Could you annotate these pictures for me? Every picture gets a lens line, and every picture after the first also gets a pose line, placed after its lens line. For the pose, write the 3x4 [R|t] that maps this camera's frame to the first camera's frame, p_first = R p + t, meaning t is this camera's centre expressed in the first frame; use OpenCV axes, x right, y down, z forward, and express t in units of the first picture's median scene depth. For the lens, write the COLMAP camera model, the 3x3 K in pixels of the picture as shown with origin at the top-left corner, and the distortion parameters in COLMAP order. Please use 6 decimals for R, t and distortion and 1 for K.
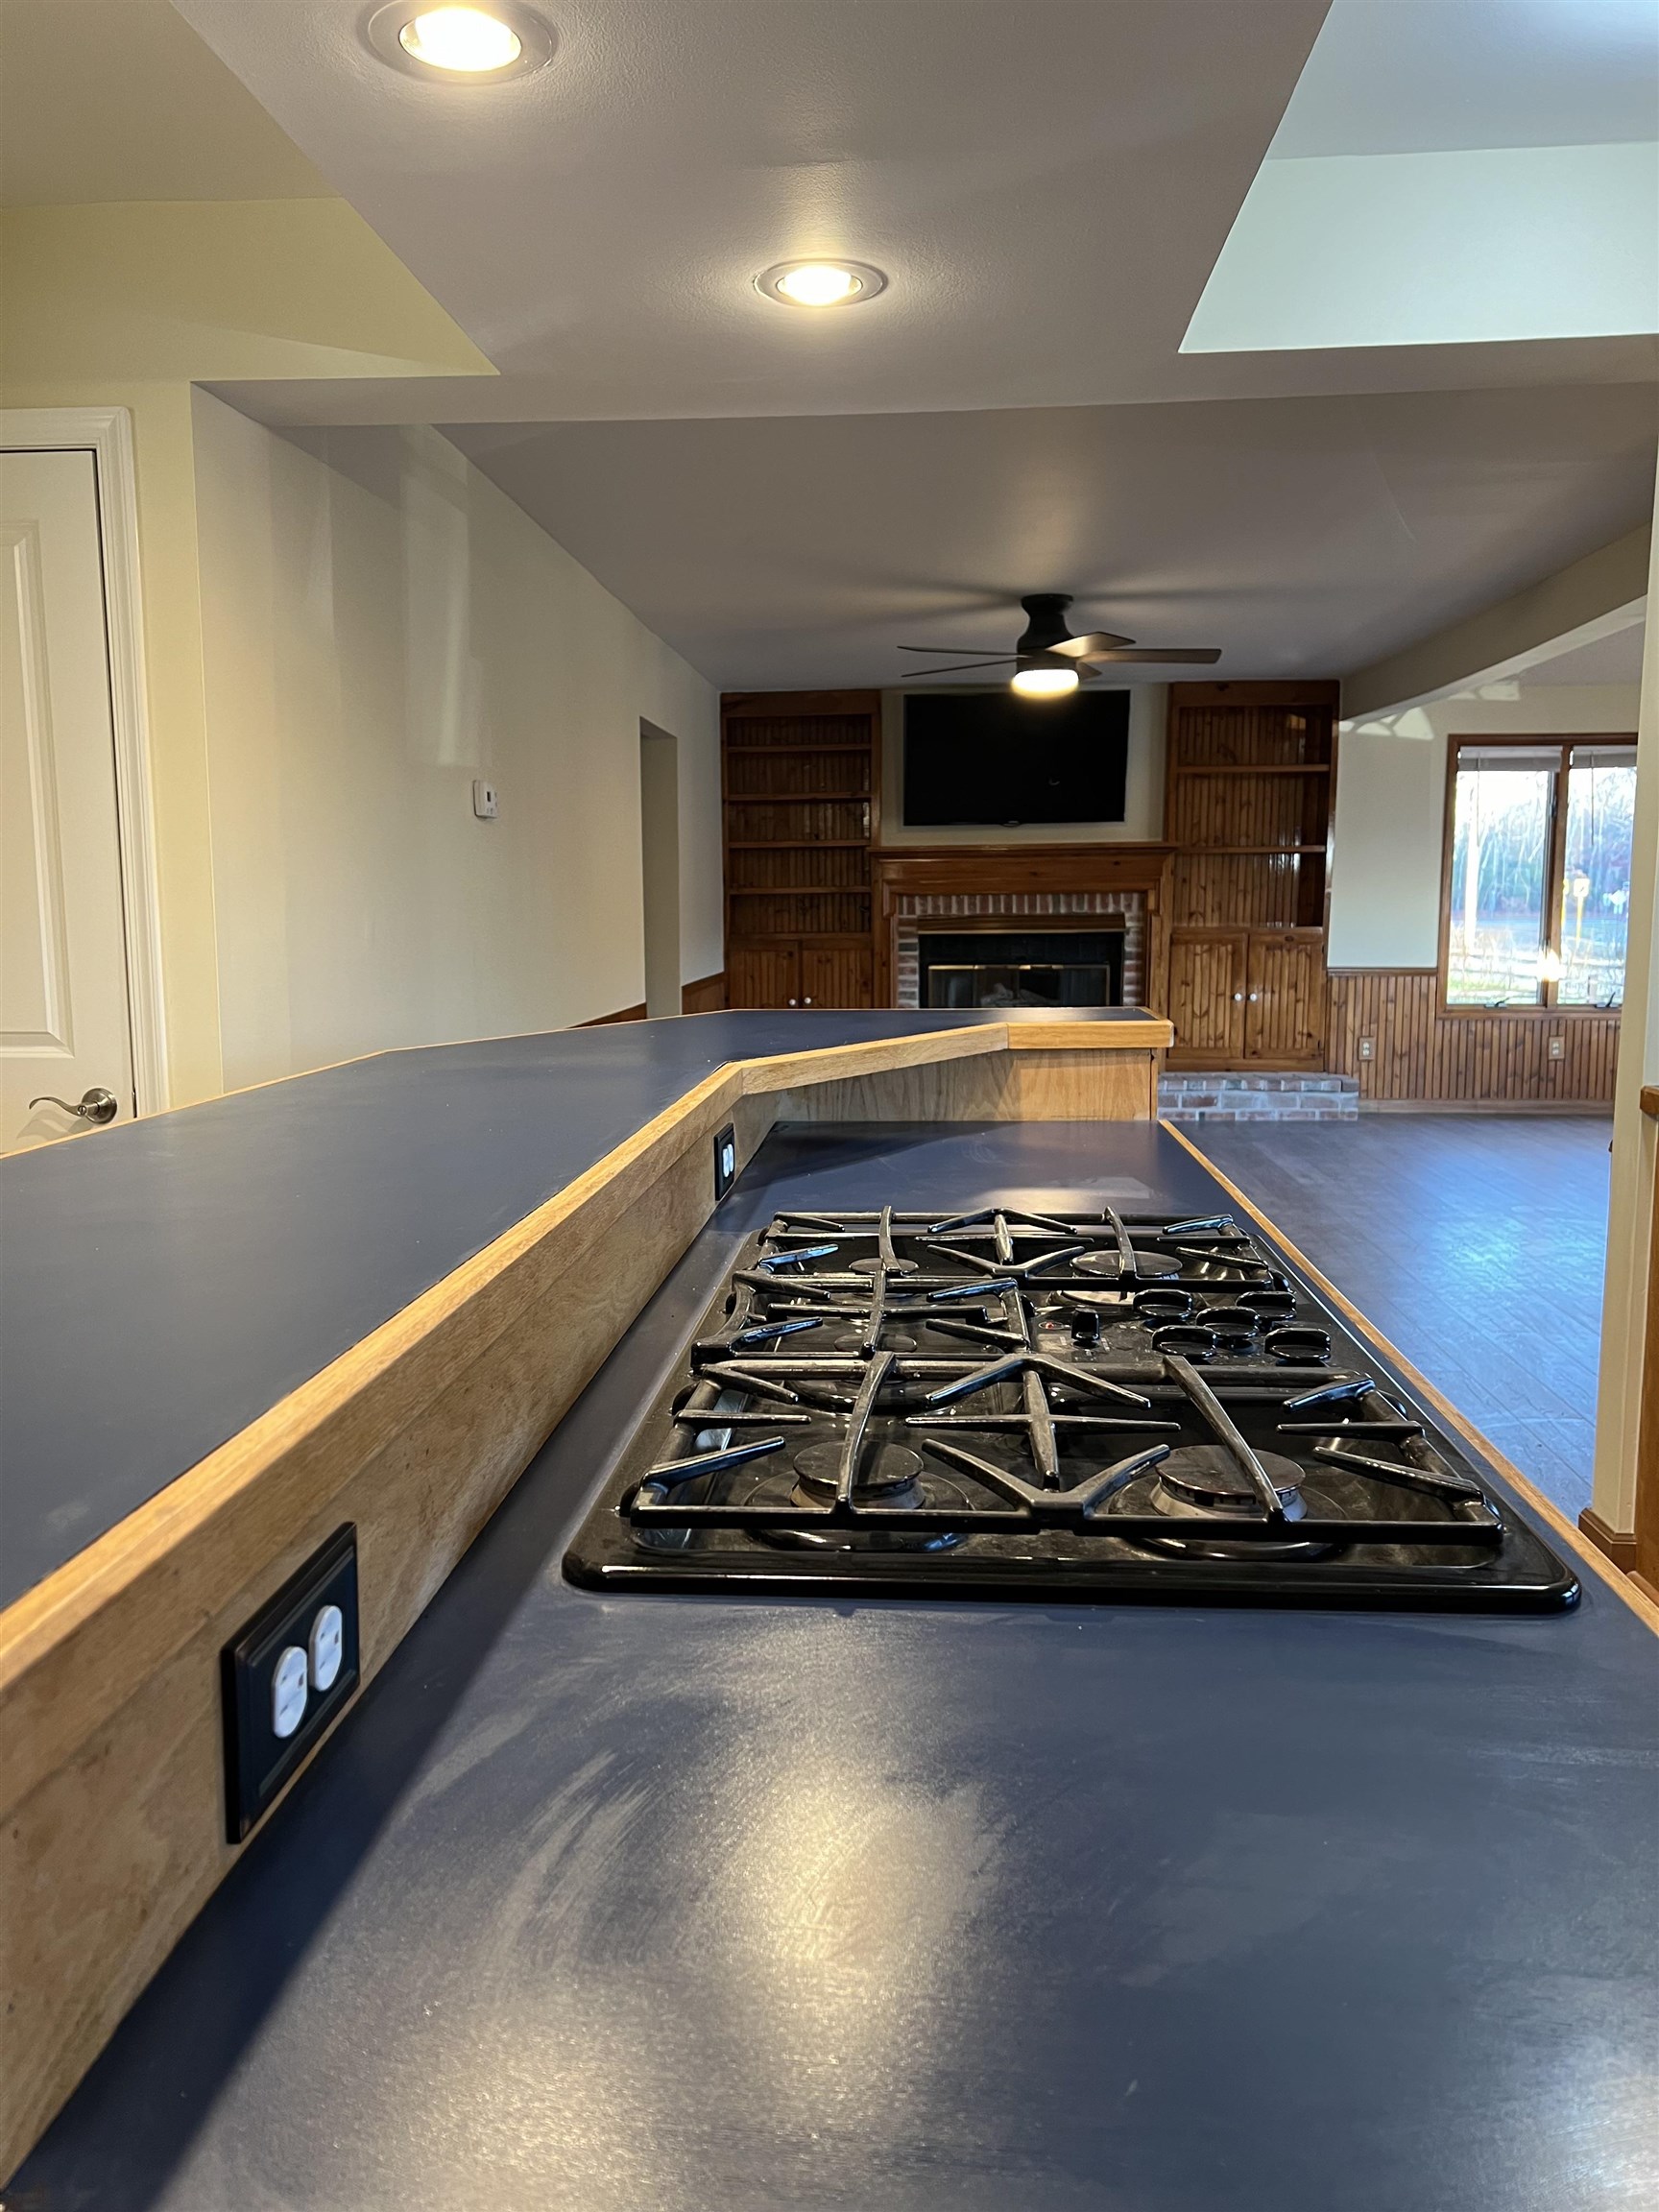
lens RADIAL K [[1659.4, 0, 827.4], [0, 1659.4, 1108.2], [0, 0, 1]] dist [0.063134, -0.066221]
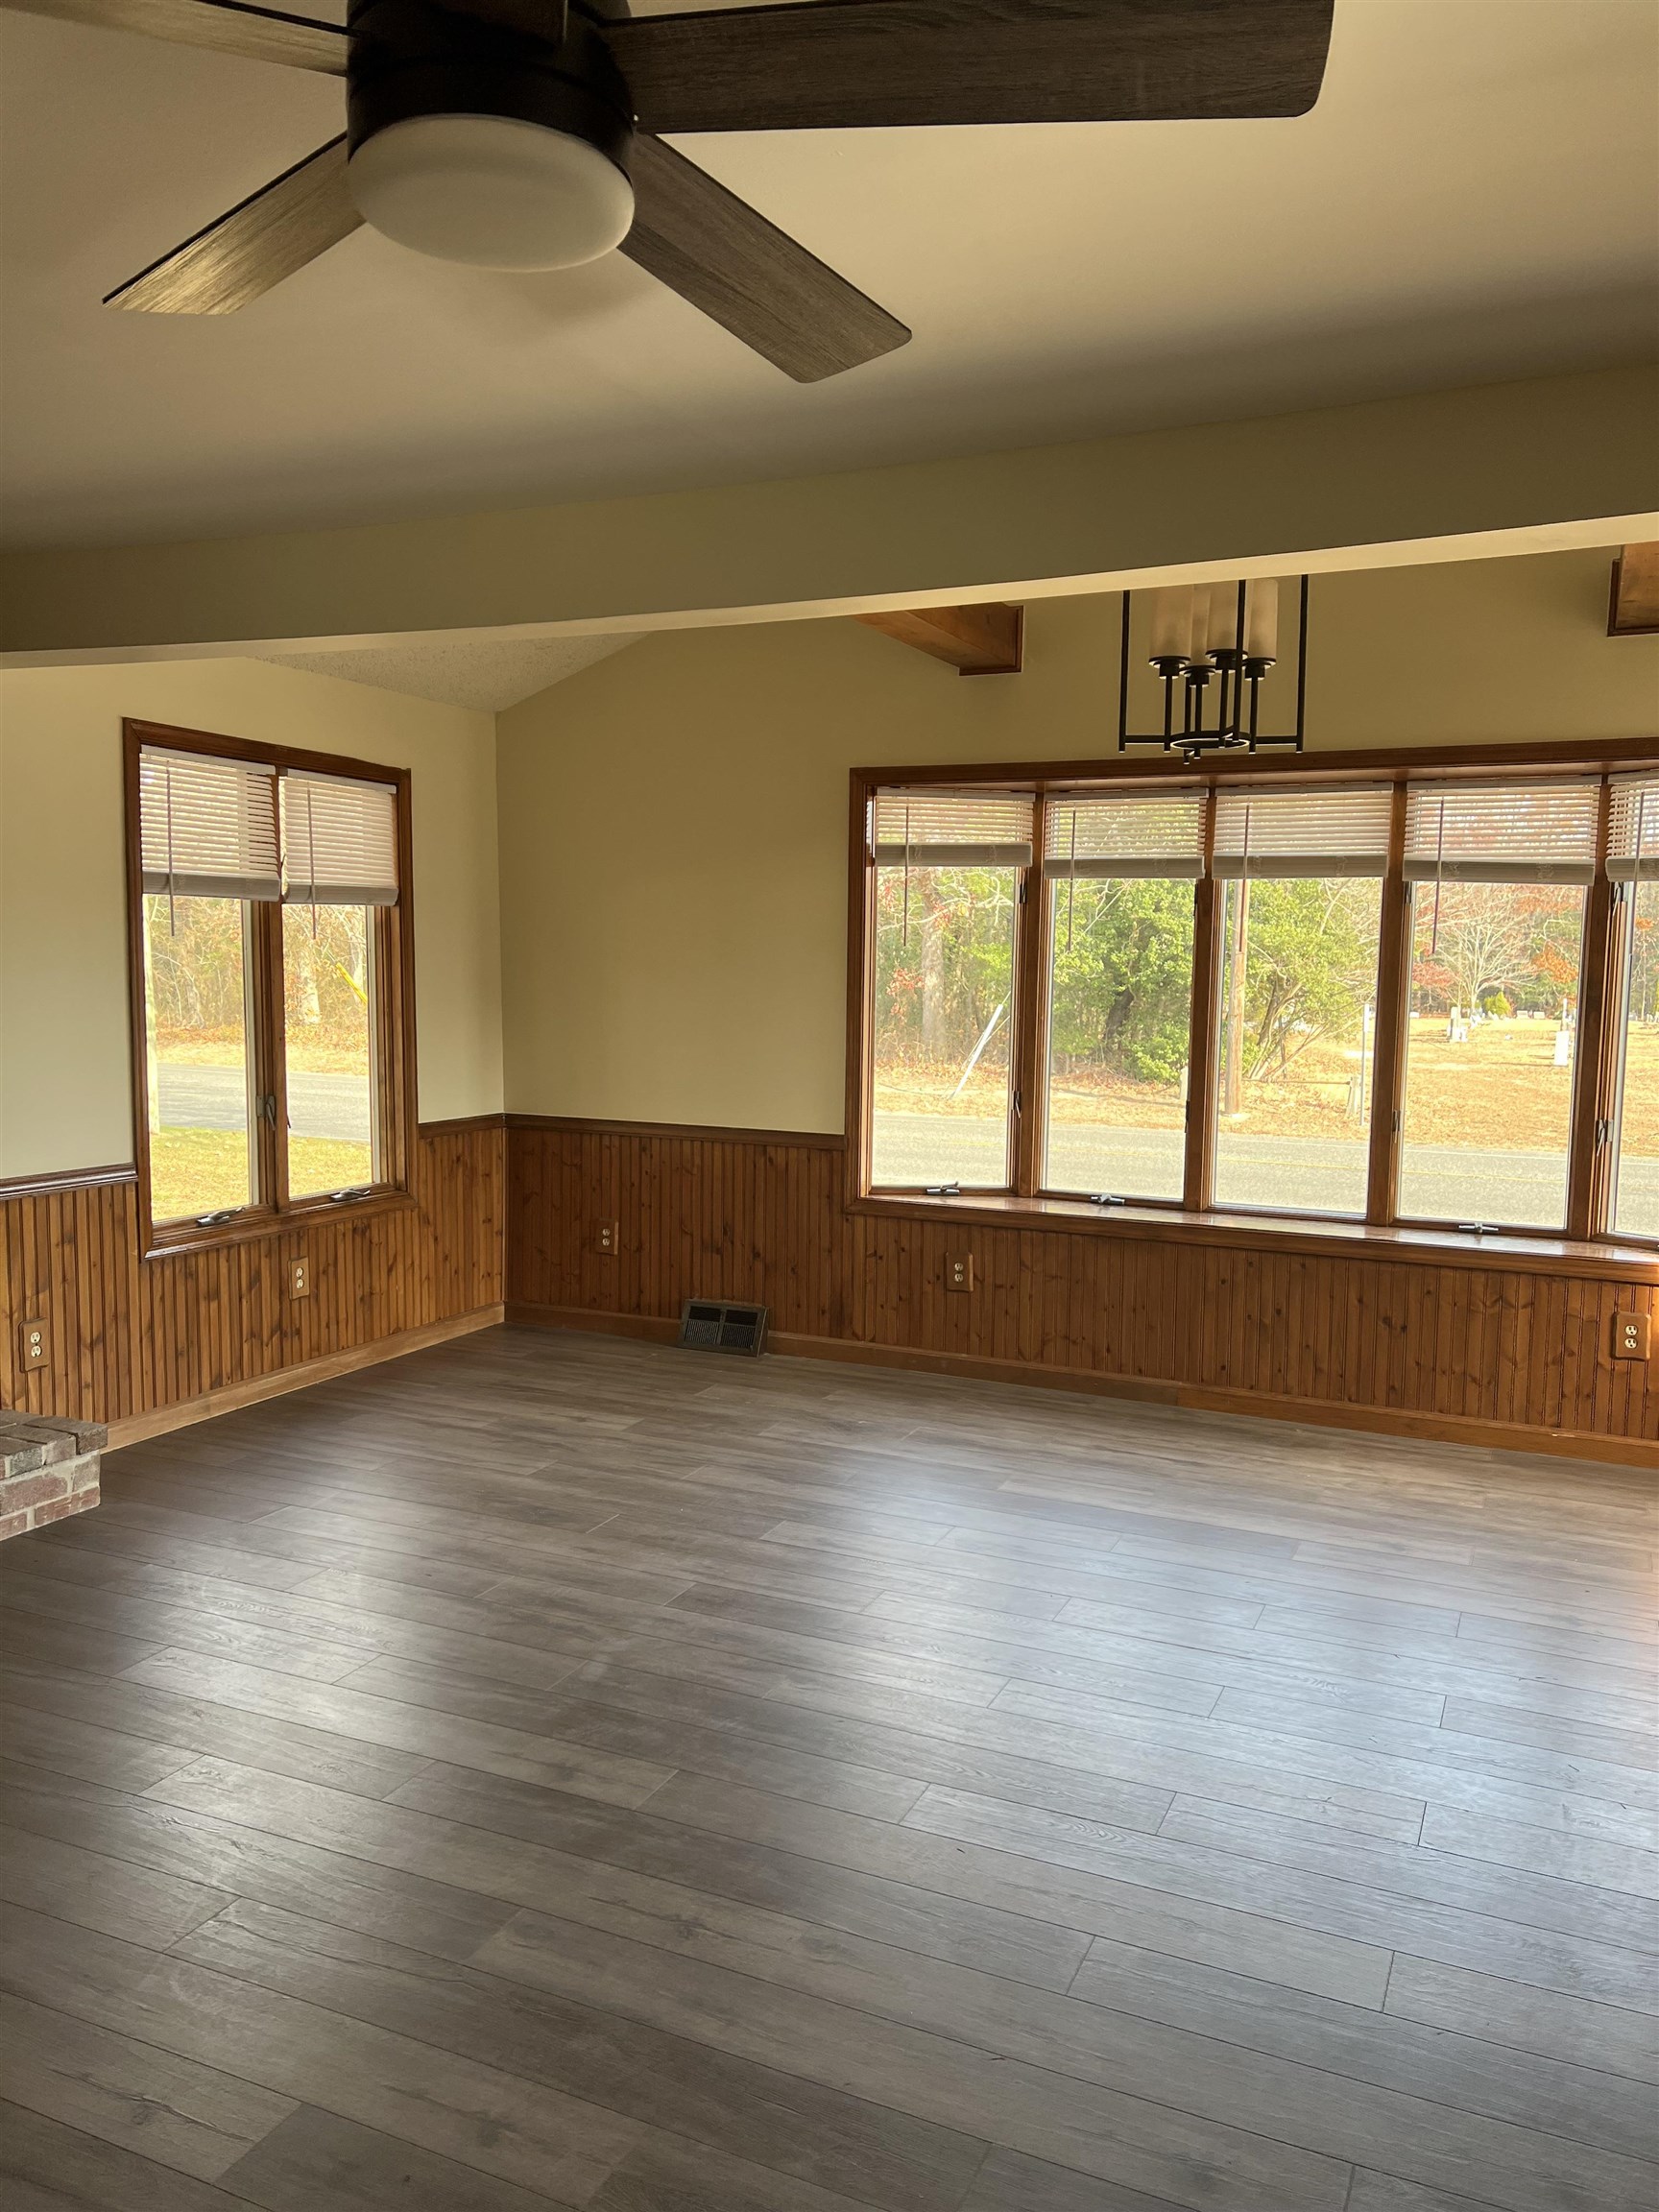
lens RADIAL K [[1659.4, 0, 807.8], [0, 1659.4, 1120.7], [0, 0, 1]] dist [0.063134, -0.066221]
pose [[0.357941, -0.081148, 0.930211, -0.043662], [0.100653, 0.993765, 0.047961, -0.102830], [-0.928303, 0.076461, 0.363877, 0.625331]]
